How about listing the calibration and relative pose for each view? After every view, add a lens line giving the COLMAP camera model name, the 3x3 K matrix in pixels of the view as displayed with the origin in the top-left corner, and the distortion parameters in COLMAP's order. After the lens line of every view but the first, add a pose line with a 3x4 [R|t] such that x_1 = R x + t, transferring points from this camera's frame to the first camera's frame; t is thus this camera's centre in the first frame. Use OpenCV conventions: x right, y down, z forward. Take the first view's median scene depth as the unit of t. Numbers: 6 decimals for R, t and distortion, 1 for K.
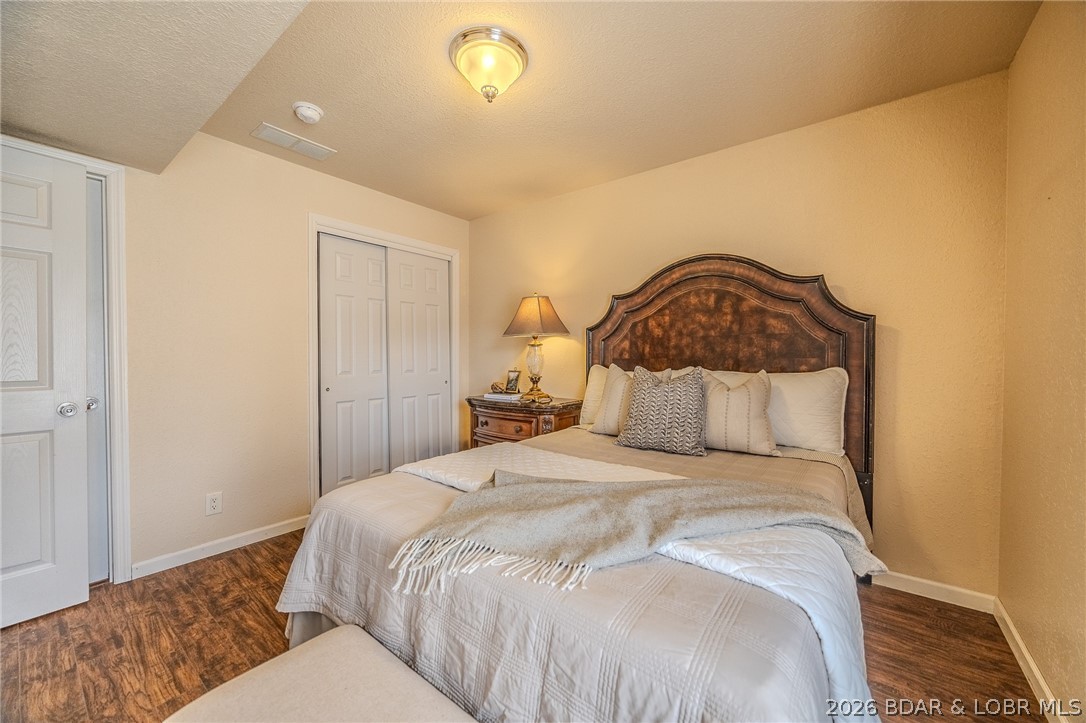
lens RADIAL K [[413.0, 0, 542.0], [0, 413.0, 358.8], [0, 0, 1]] dist [-0.000596, -0.000712]
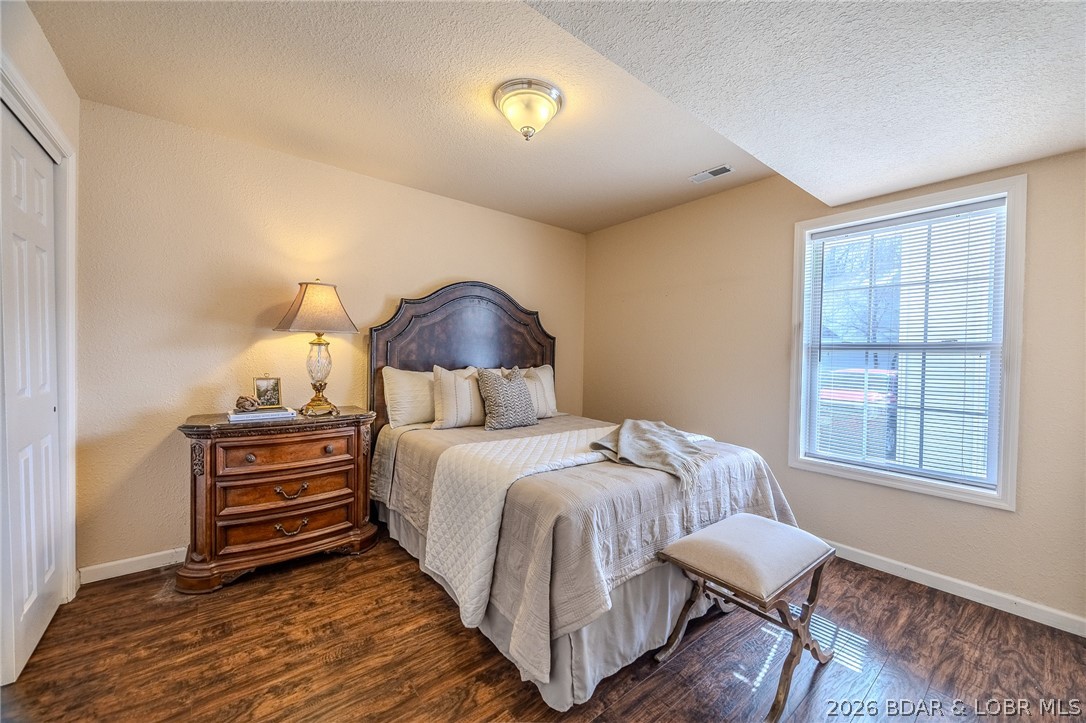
lens RADIAL K [[413.0, 0, 542.5], [0, 413.0, 363.6], [0, 0, 1]] dist [-0.000596, -0.000712]
pose [[0.240207, -0.018578, 0.970544, -0.742367], [-0.007429, 0.999752, 0.020976, -0.015776], [-0.970693, -0.012248, 0.240009, 0.413140]]
